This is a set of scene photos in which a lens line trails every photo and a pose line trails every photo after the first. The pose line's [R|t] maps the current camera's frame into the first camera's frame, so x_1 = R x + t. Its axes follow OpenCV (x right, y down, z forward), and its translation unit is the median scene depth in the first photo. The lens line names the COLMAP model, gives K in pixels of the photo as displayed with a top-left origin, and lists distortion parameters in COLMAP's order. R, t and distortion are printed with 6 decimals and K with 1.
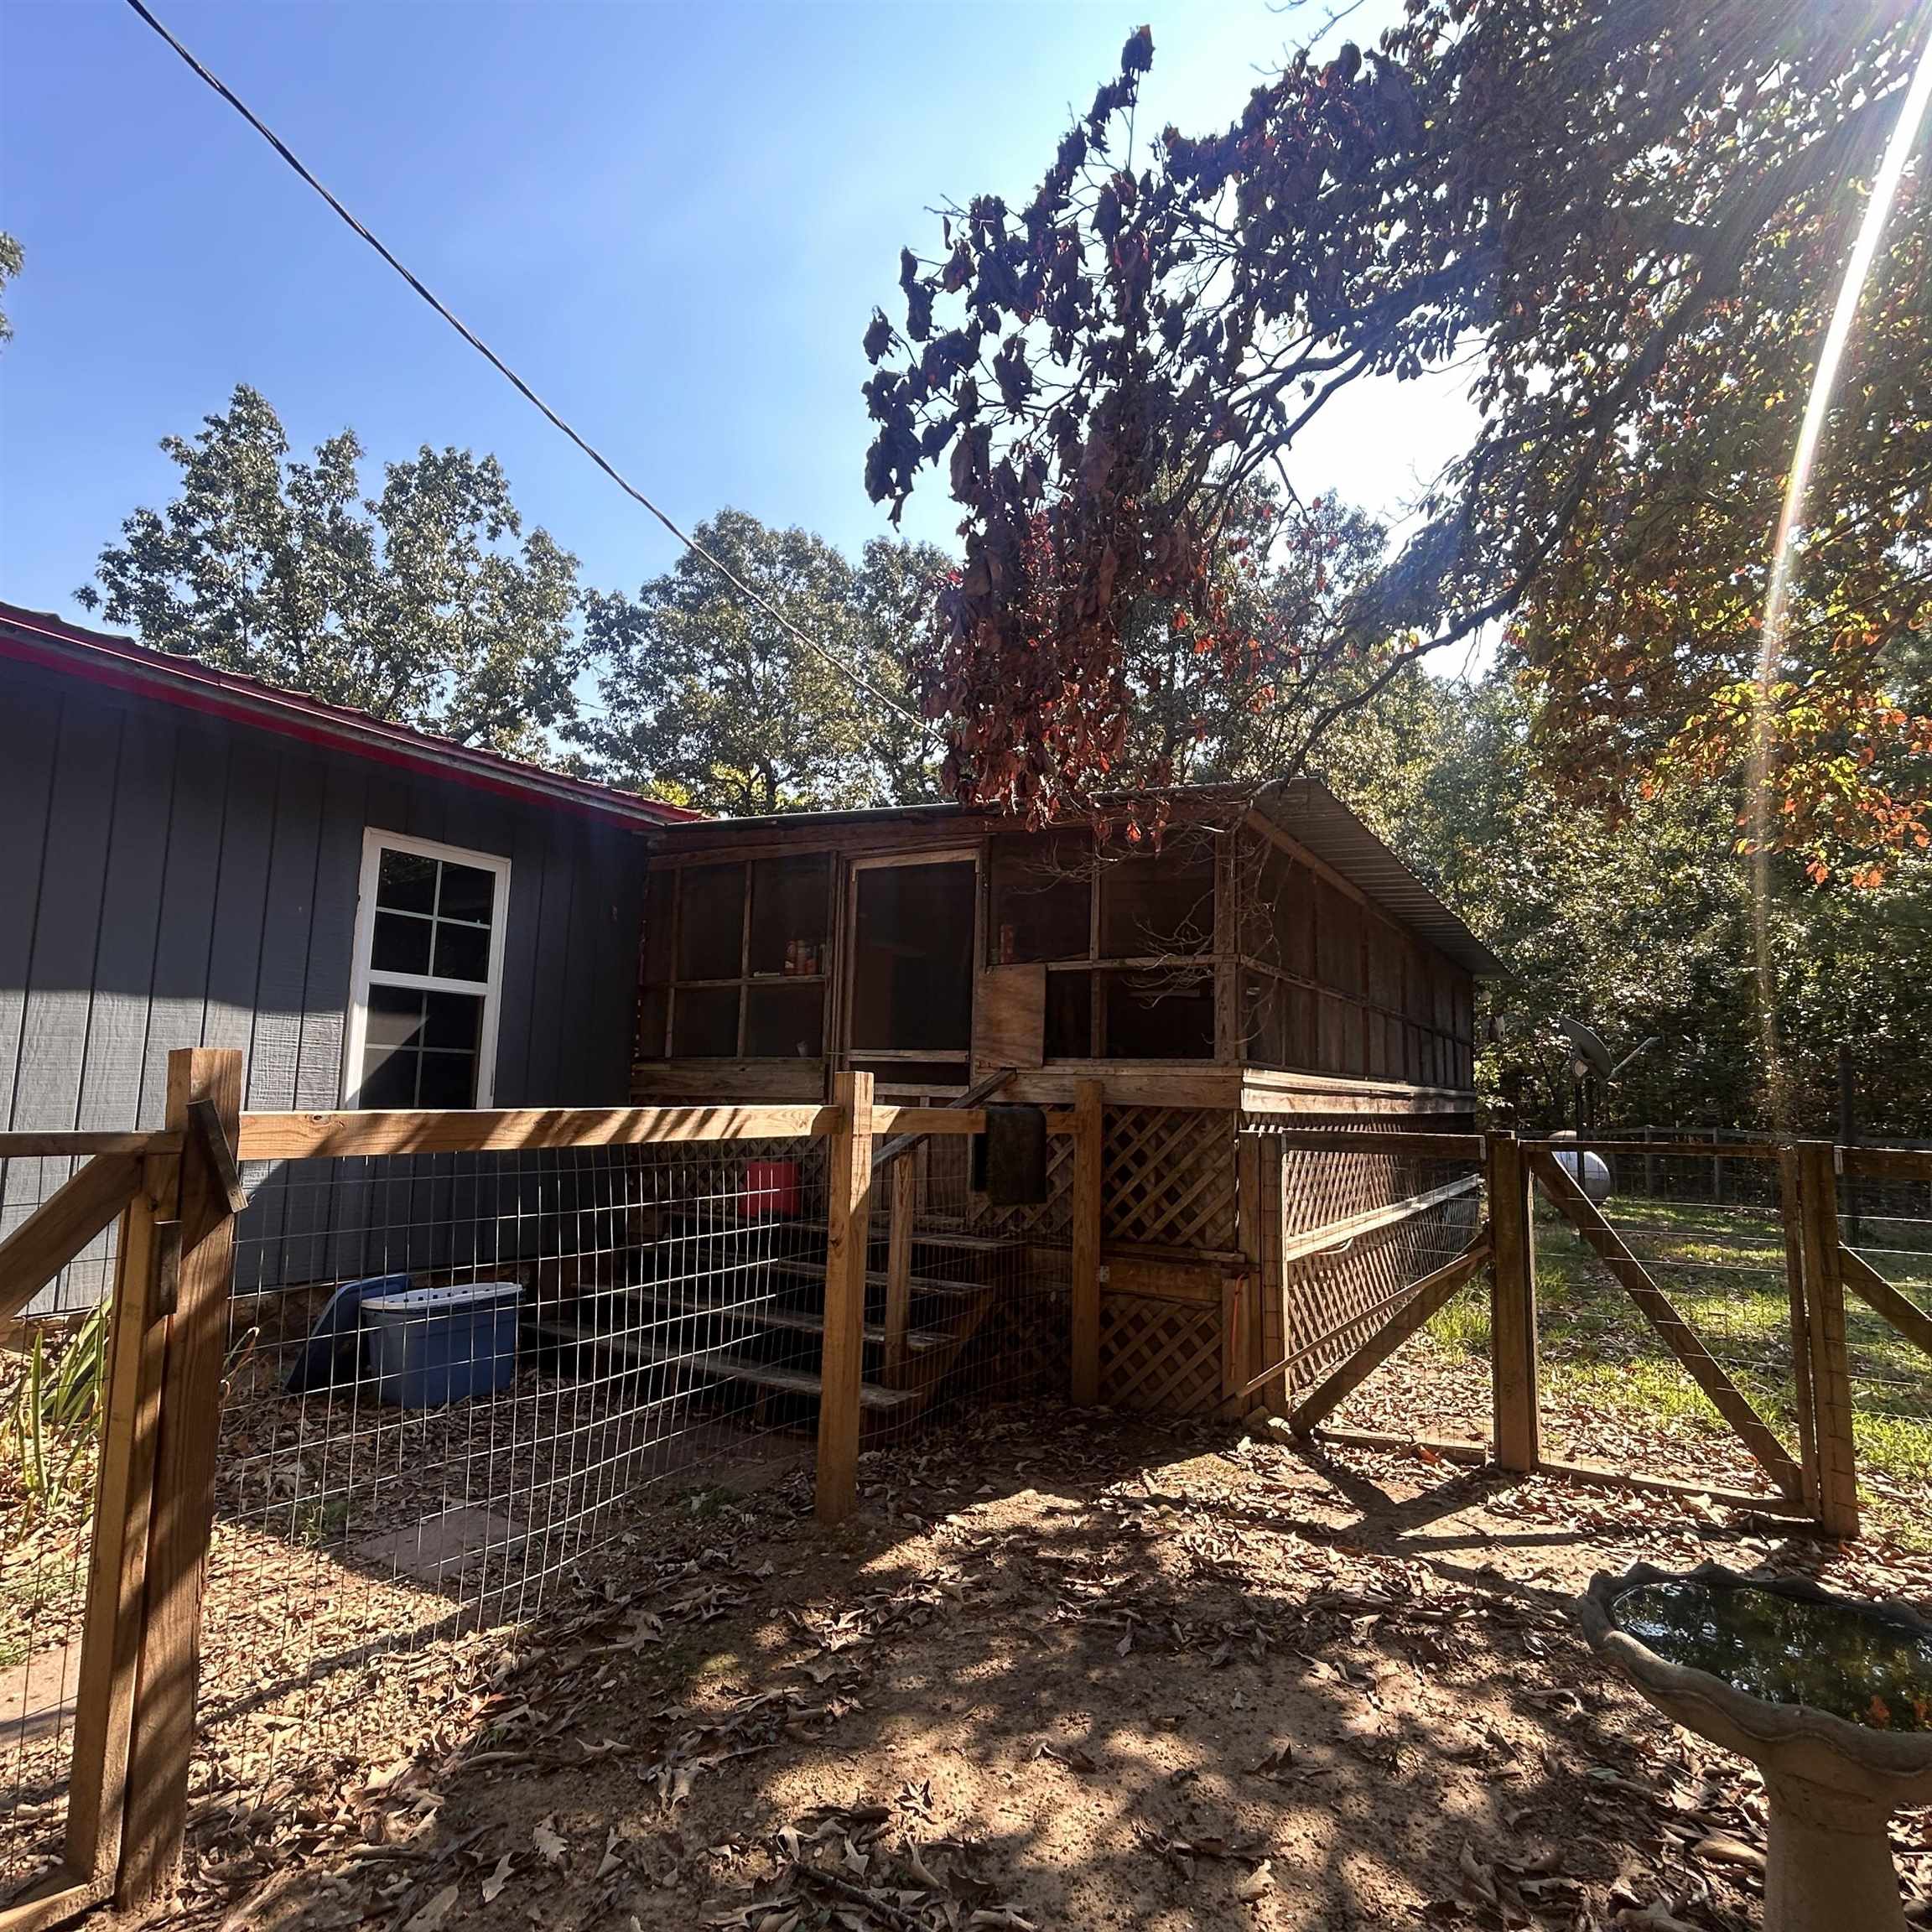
lens RADIAL K [[1120.6, 0, 962.0], [0, 1120.6, 969.8], [0, 0, 1]] dist [-0.013430, 0.010733]
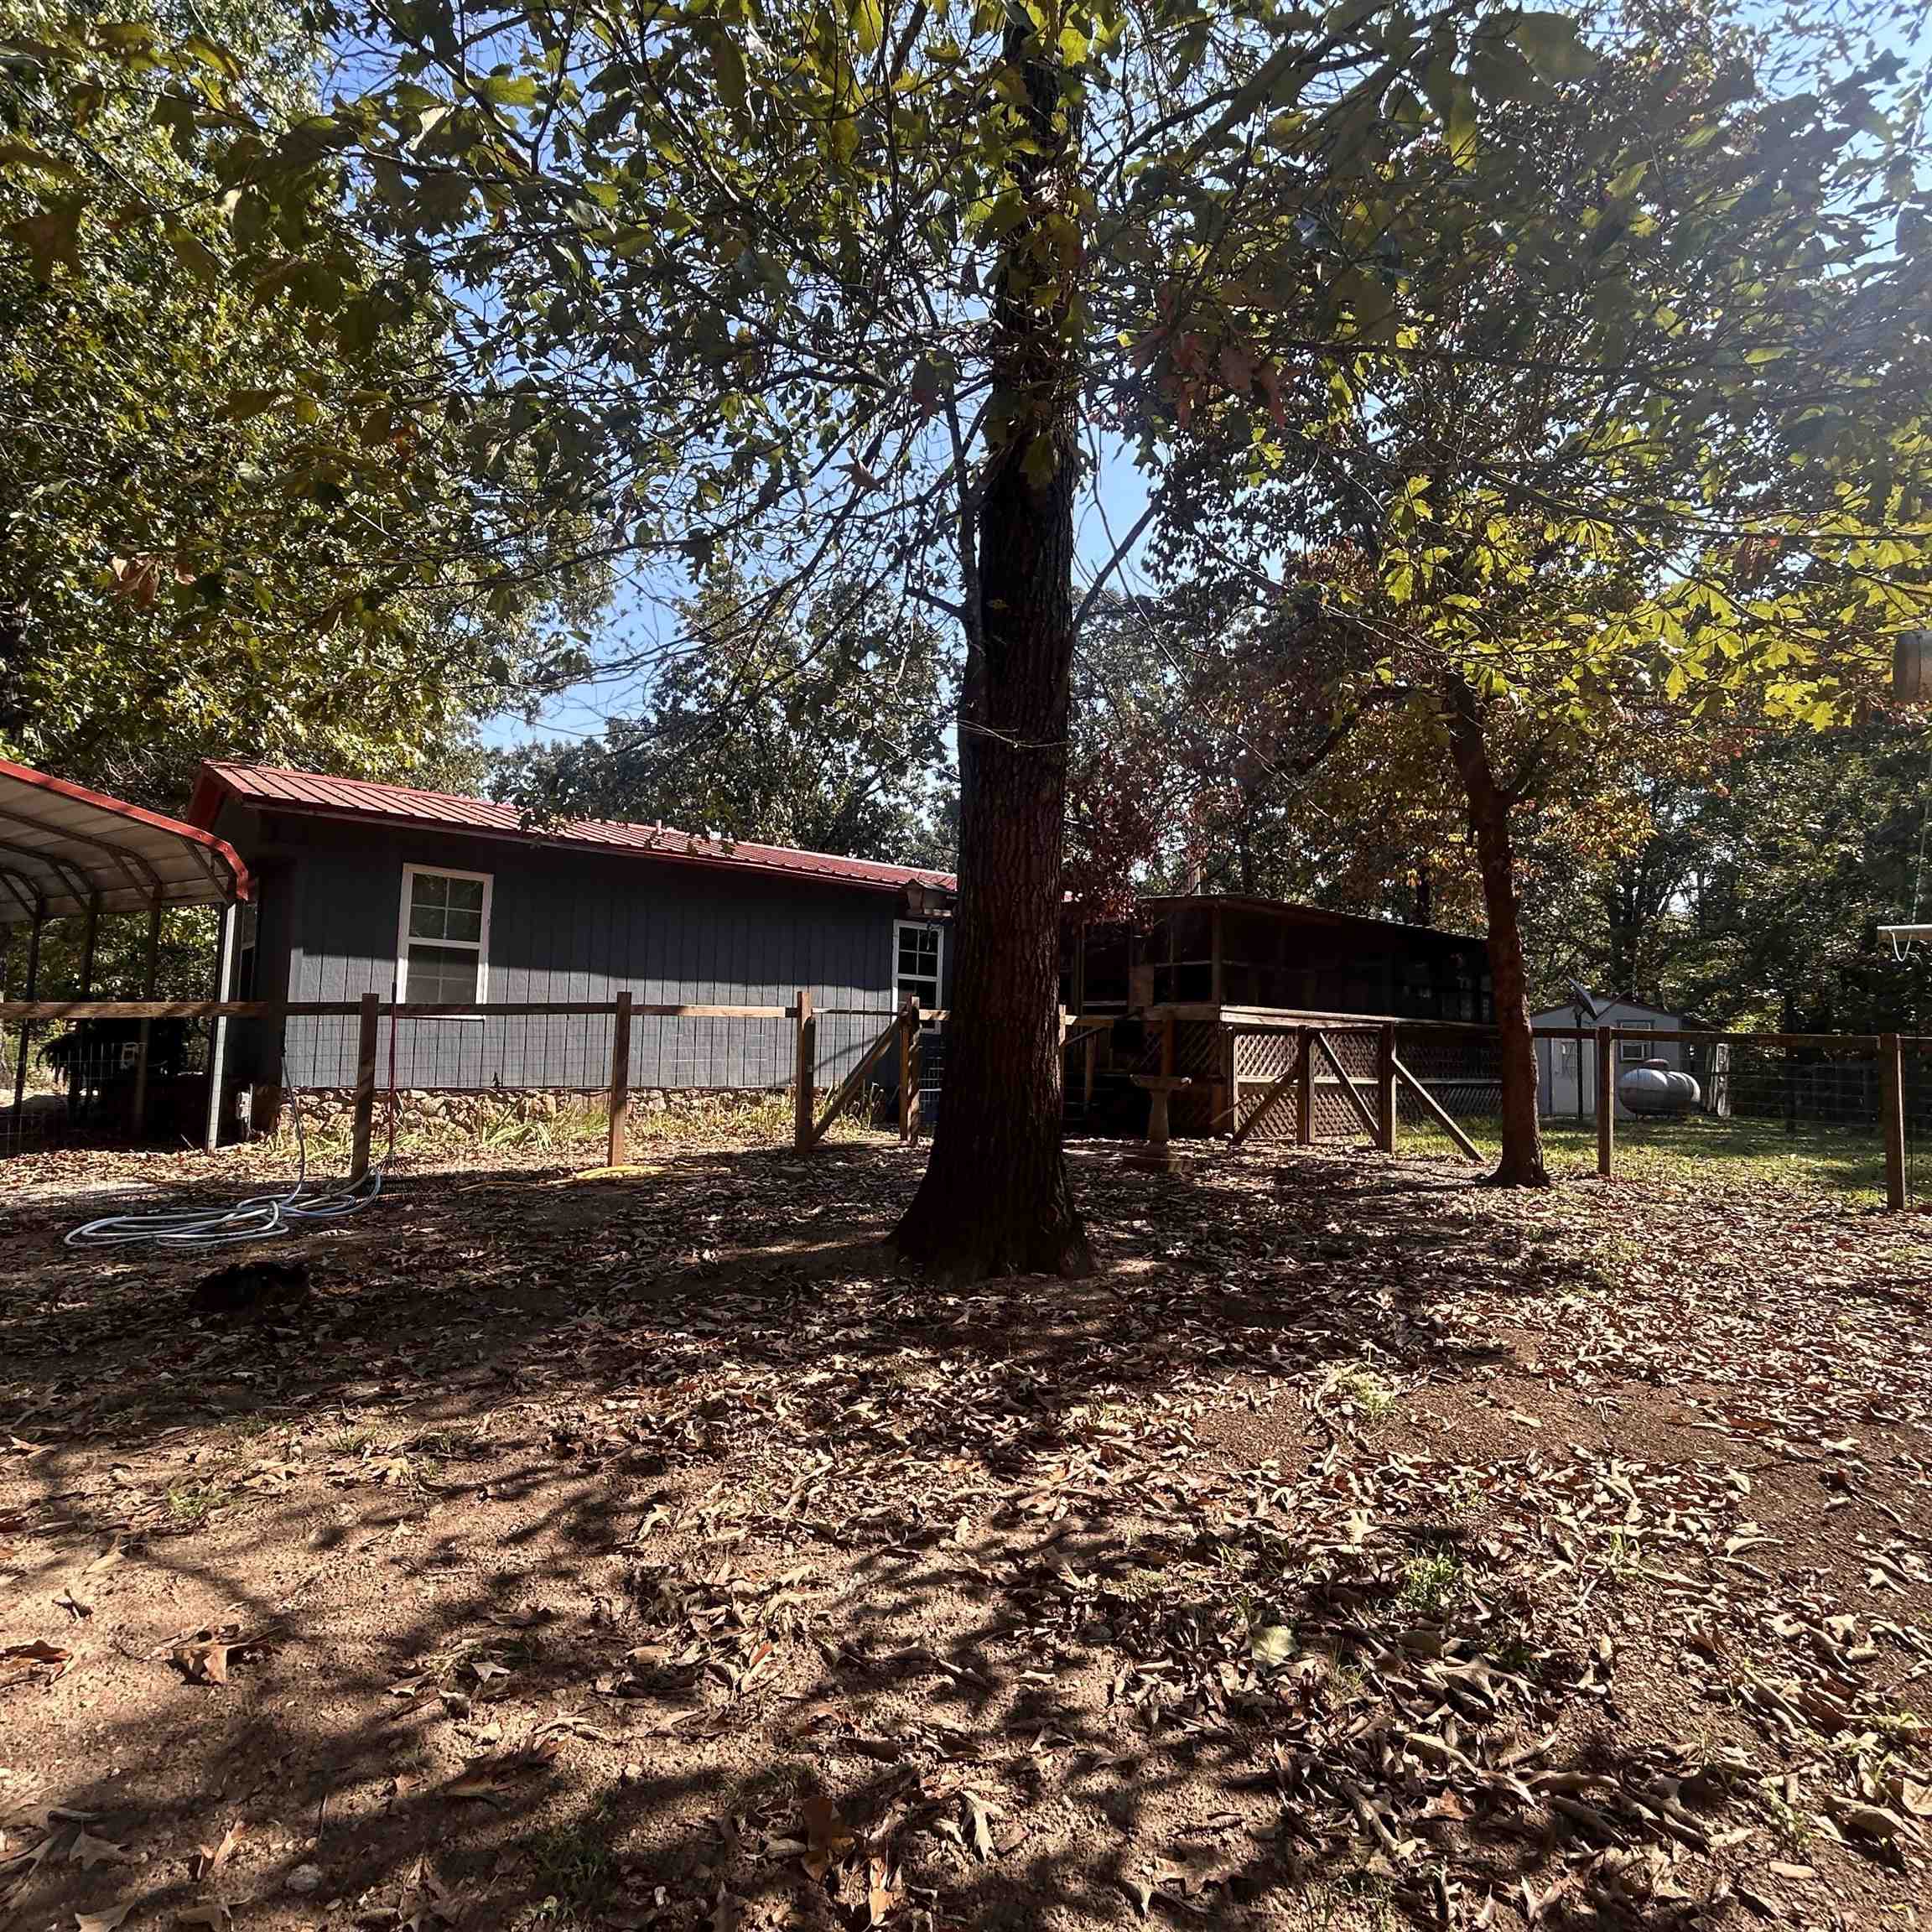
lens RADIAL K [[1120.6, 0, 962.0], [0, 1120.6, 969.8], [0, 0, 1]] dist [-0.013430, 0.010733]
pose [[0.950044, -0.025721, -0.311055, 0.432663], [0.034410, 0.999155, 0.022476, -0.063051], [0.310214, -0.032057, 0.950126, -1.456280]]
